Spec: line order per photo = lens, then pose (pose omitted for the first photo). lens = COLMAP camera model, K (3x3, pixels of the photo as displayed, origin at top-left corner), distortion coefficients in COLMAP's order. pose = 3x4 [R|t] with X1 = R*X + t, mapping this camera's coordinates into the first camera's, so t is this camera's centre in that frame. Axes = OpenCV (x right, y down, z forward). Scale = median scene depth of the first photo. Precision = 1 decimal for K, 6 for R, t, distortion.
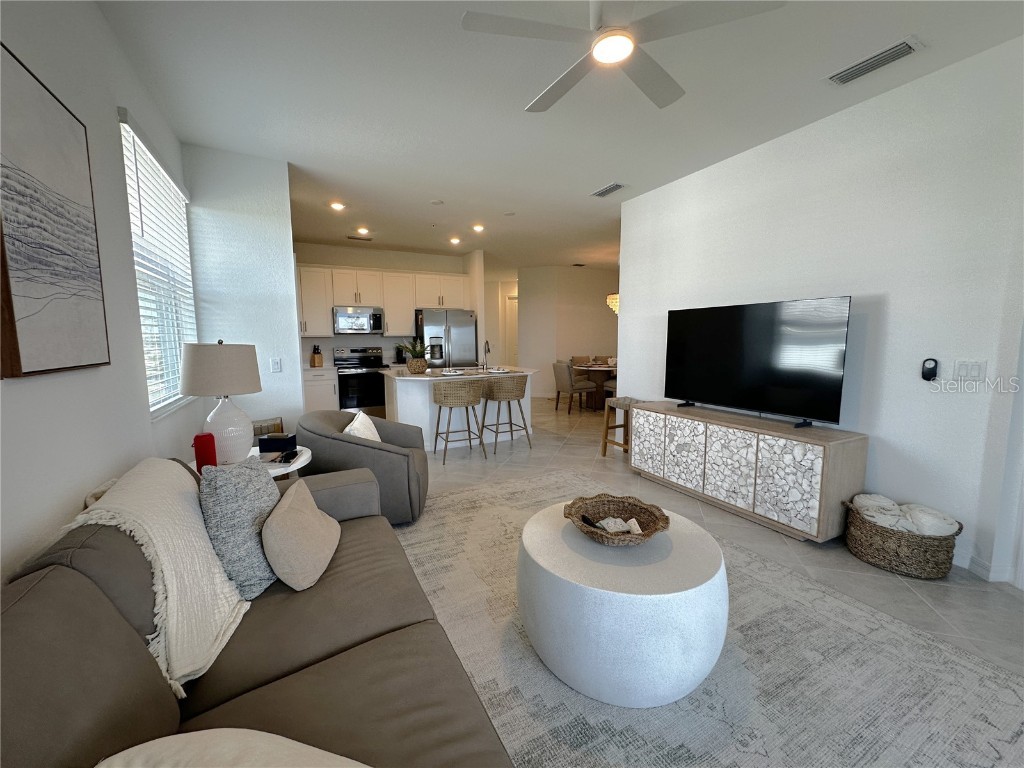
lens RADIAL K [[415.2, 0, 508.8], [0, 415.2, 380.8], [0, 0, 1]] dist [-0.002722, -0.000402]
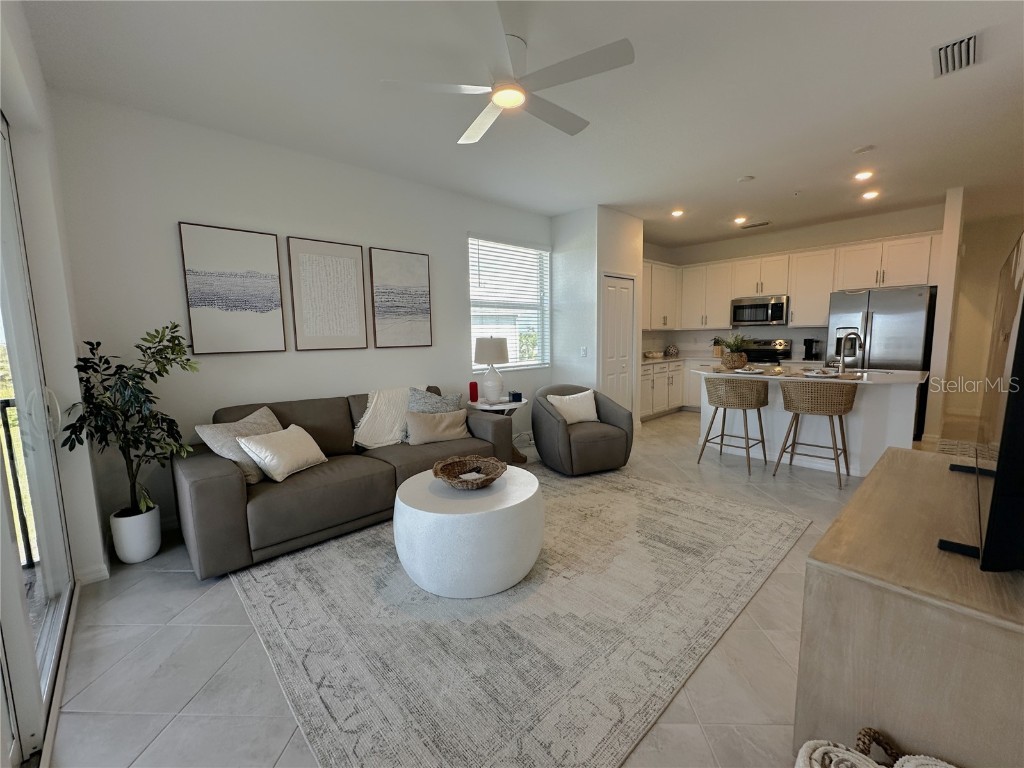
lens RADIAL K [[415.2, 0, 502.8], [0, 415.2, 384.1], [0, 0, 1]] dist [-0.002722, -0.000402]
pose [[0.251549, 0.115139, -0.960971, 0.717083], [-0.082598, 0.991830, 0.097215, -0.041984], [0.964313, 0.054920, 0.259005, 0.342897]]
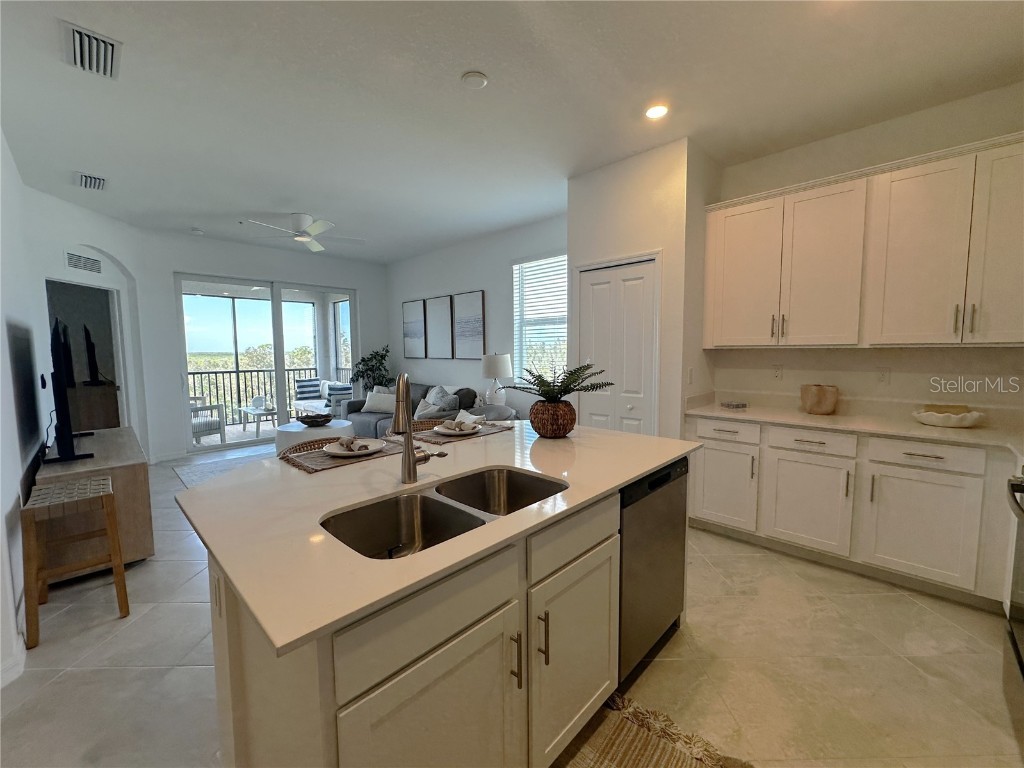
lens RADIAL K [[415.2, 0, 511.8], [0, 415.2, 385.3], [0, 0, 1]] dist [-0.002722, -0.000402]
pose [[-0.948040, 0.032401, -0.316497, -0.055028], [-0.026829, 0.983115, 0.181010, -0.195561], [0.317018, 0.180096, -0.931163, 1.838814]]
